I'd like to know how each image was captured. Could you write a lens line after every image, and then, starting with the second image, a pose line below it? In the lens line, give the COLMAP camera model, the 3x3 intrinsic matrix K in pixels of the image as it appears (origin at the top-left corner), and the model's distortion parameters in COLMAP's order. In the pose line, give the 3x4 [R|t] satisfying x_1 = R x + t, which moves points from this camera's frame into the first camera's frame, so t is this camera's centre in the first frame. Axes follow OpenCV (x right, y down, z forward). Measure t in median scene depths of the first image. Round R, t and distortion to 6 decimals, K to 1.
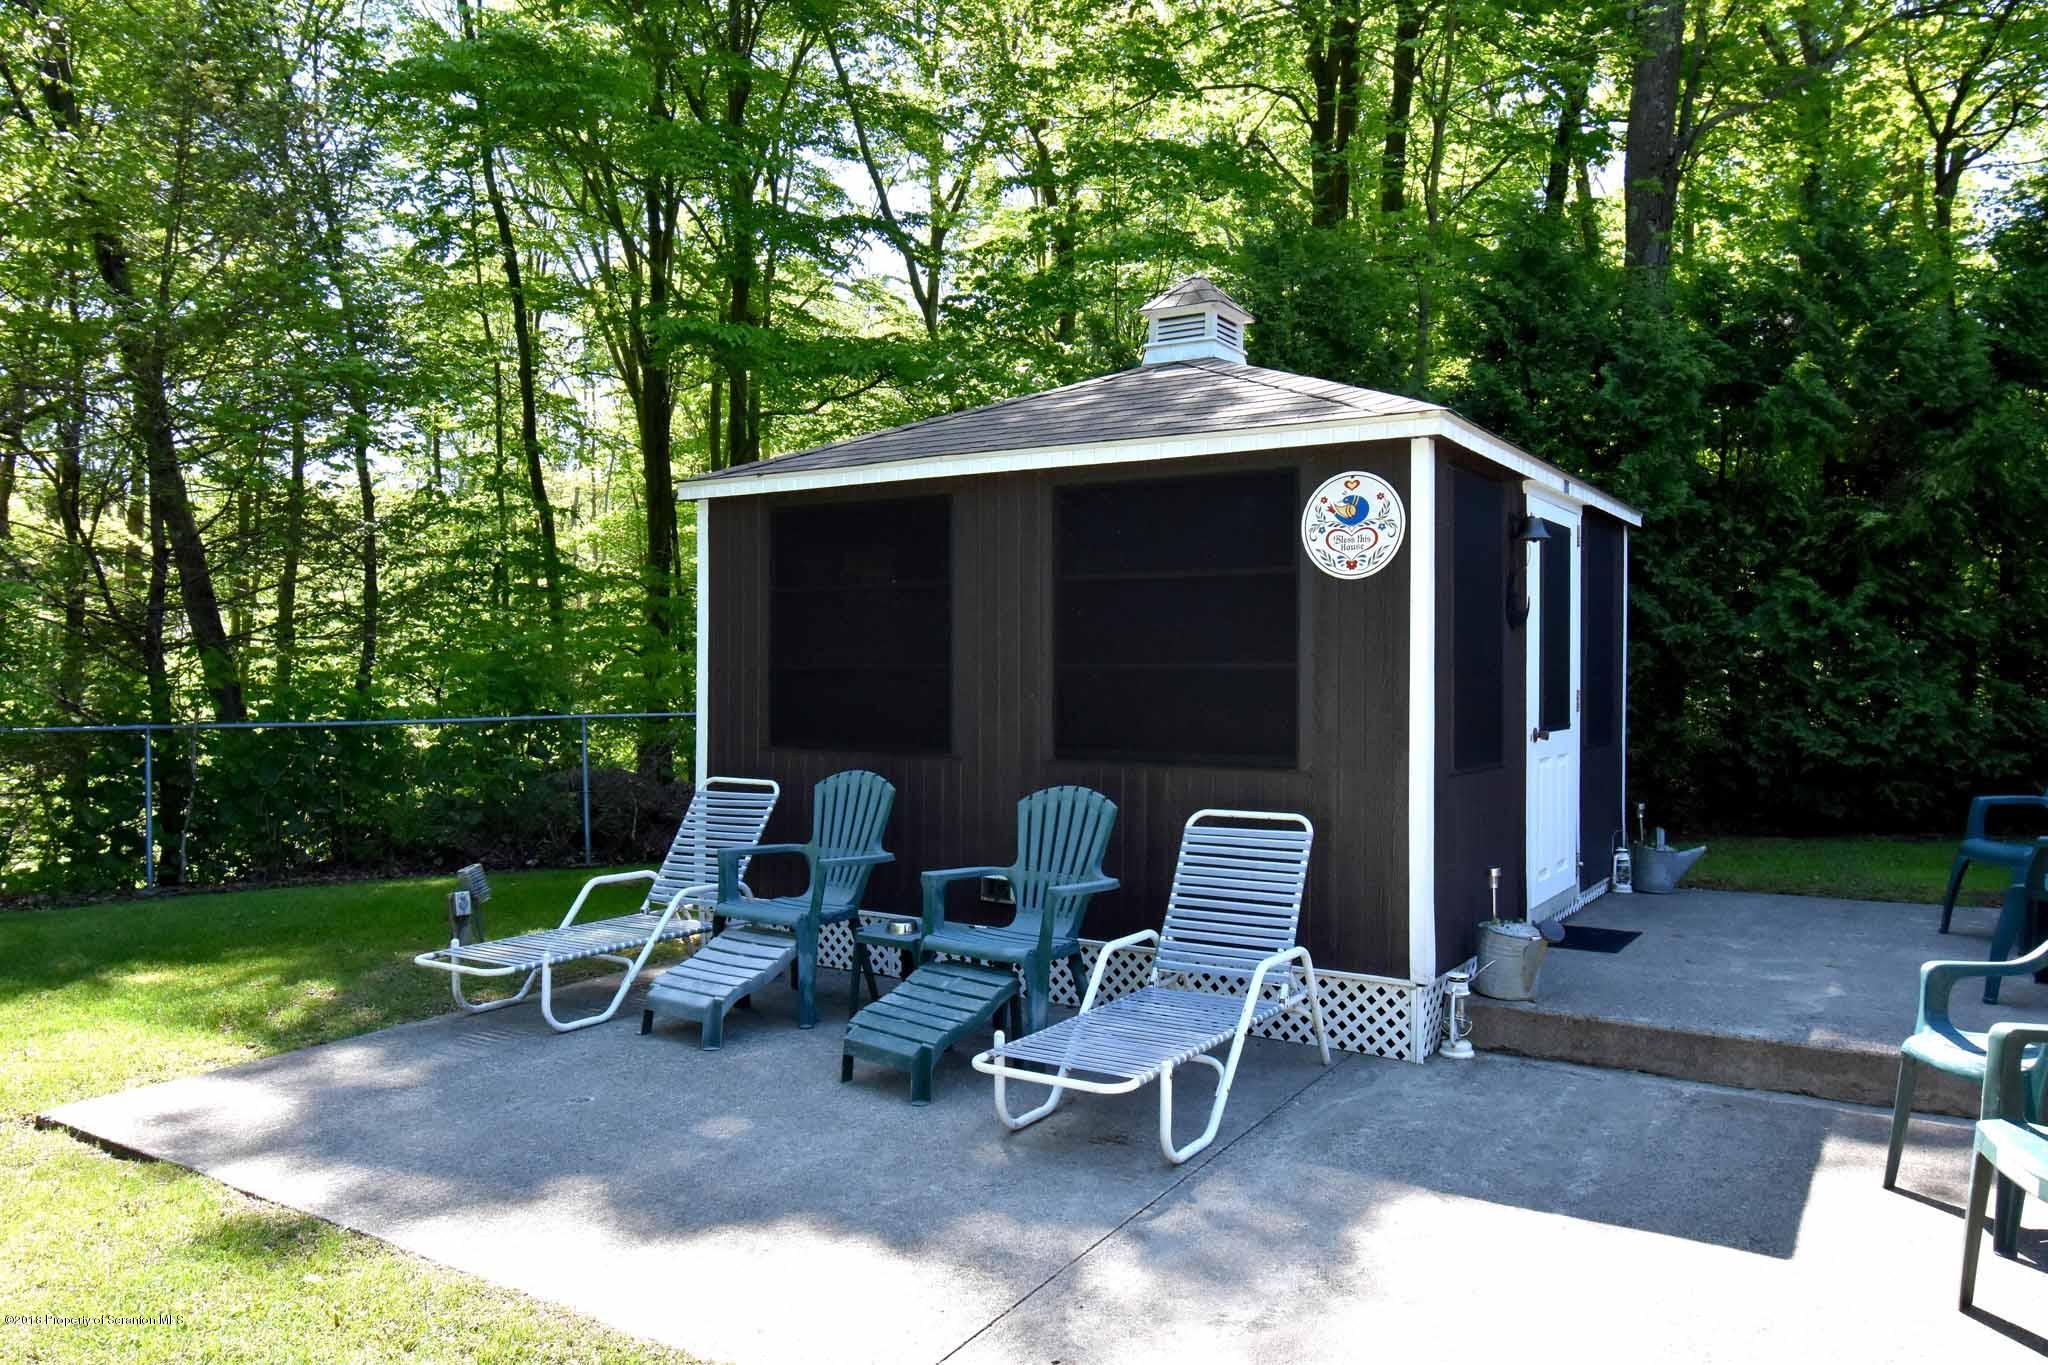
lens RADIAL K [[1417.7, 0, 1023.4], [0, 1417.7, 684.5], [0, 0, 1]] dist [0.002111, 0.000935]
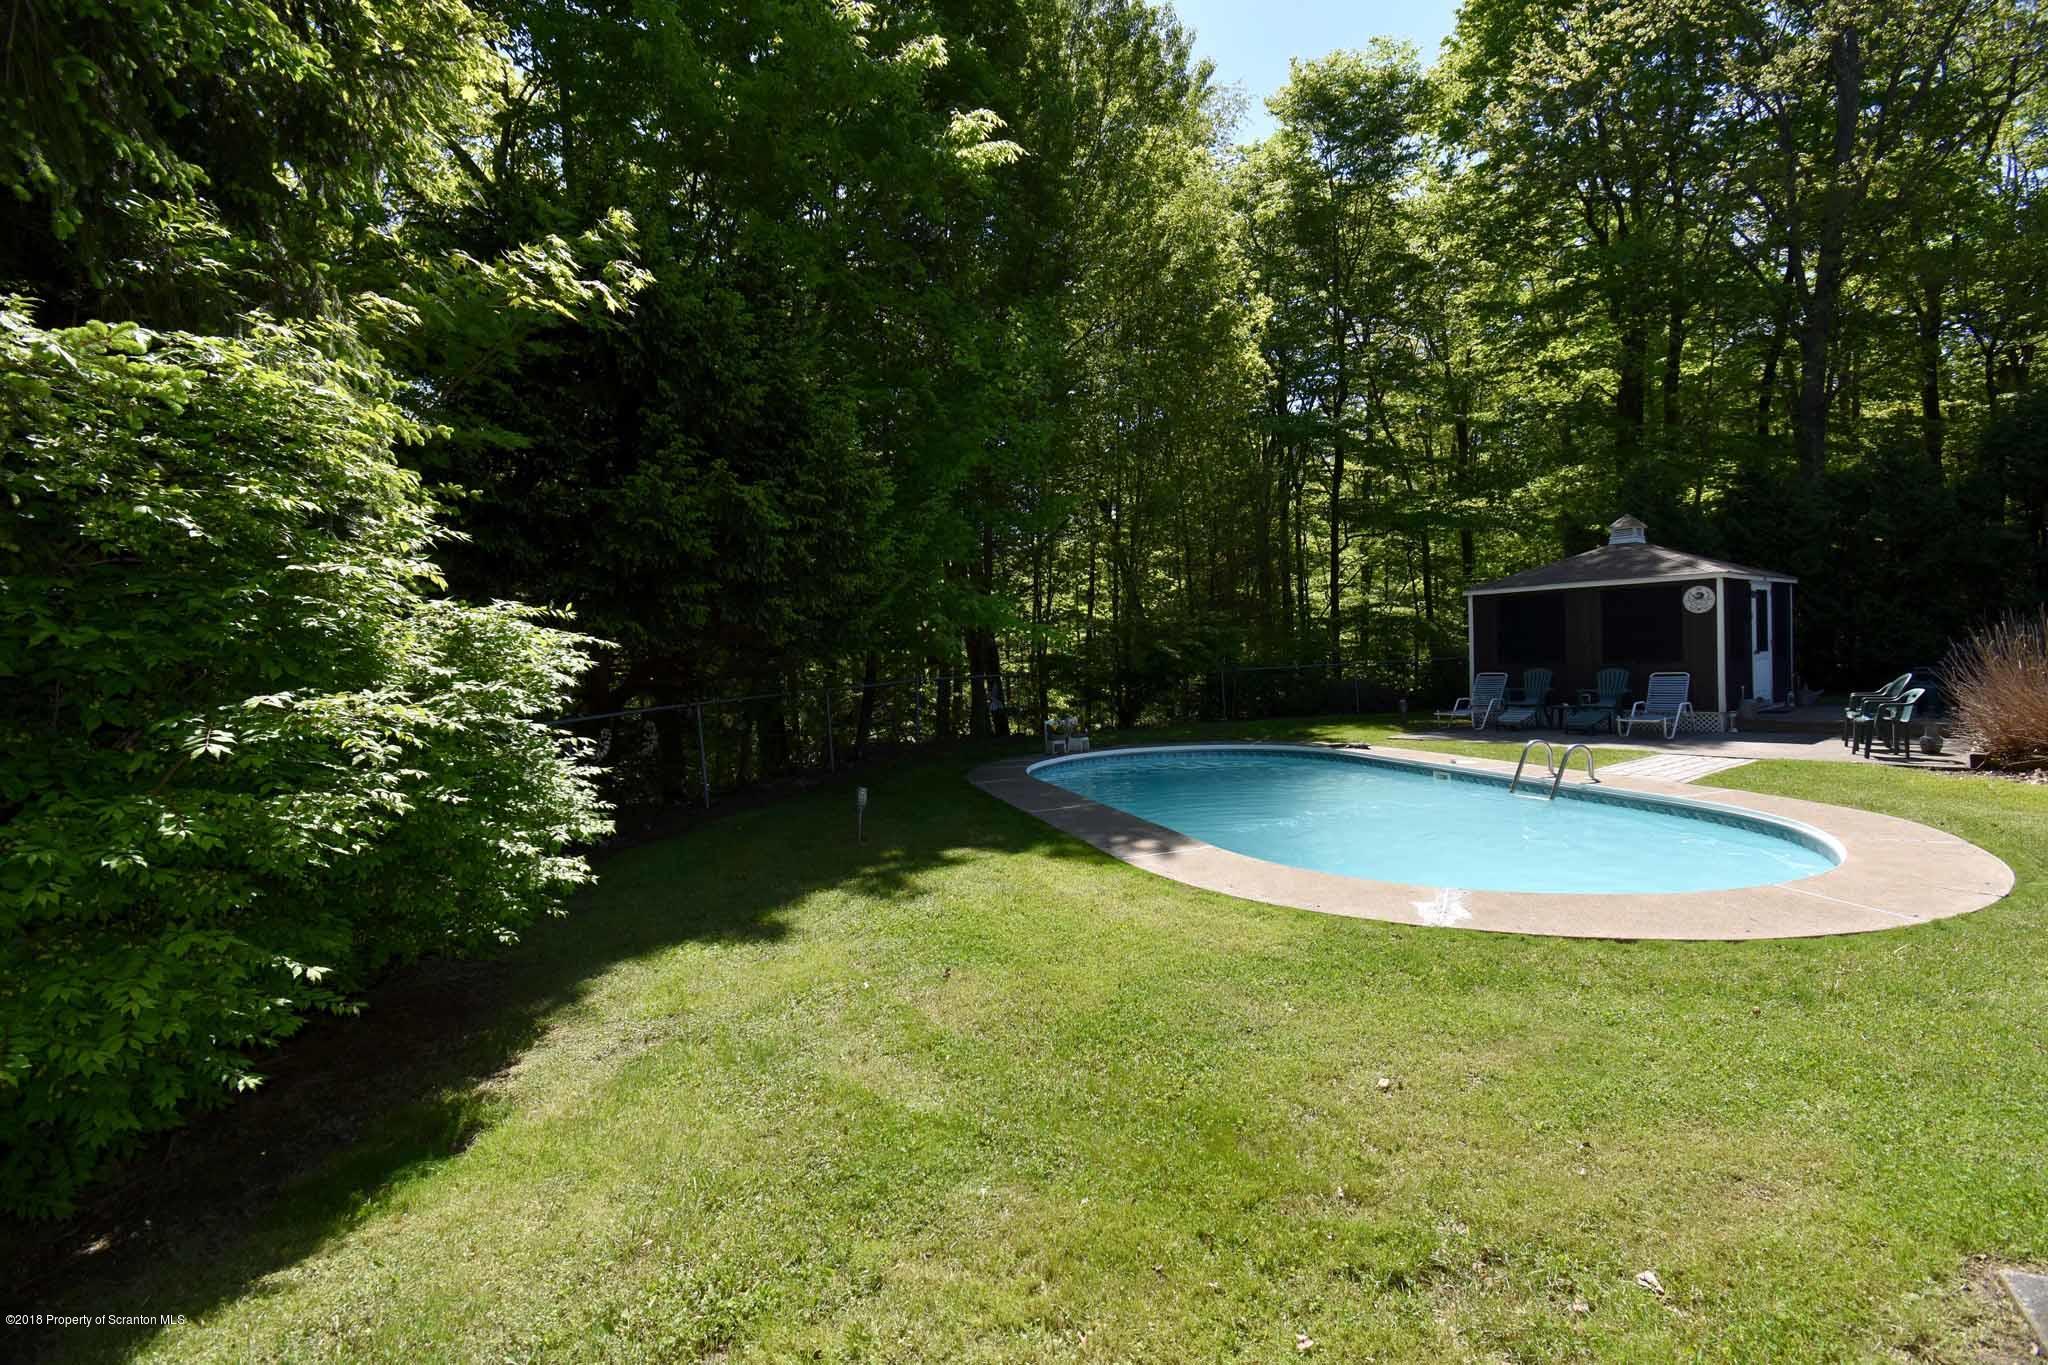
lens RADIAL K [[917.9, 0, 1025.3], [0, 917.9, 676.7], [0, 0, 1]] dist [-0.001220, -0.000166]
pose [[0.946621, -0.025175, -0.321365, -0.698322], [0.032537, 0.999316, 0.017559, -0.002270], [0.320703, -0.027078, 0.946793, -1.943981]]
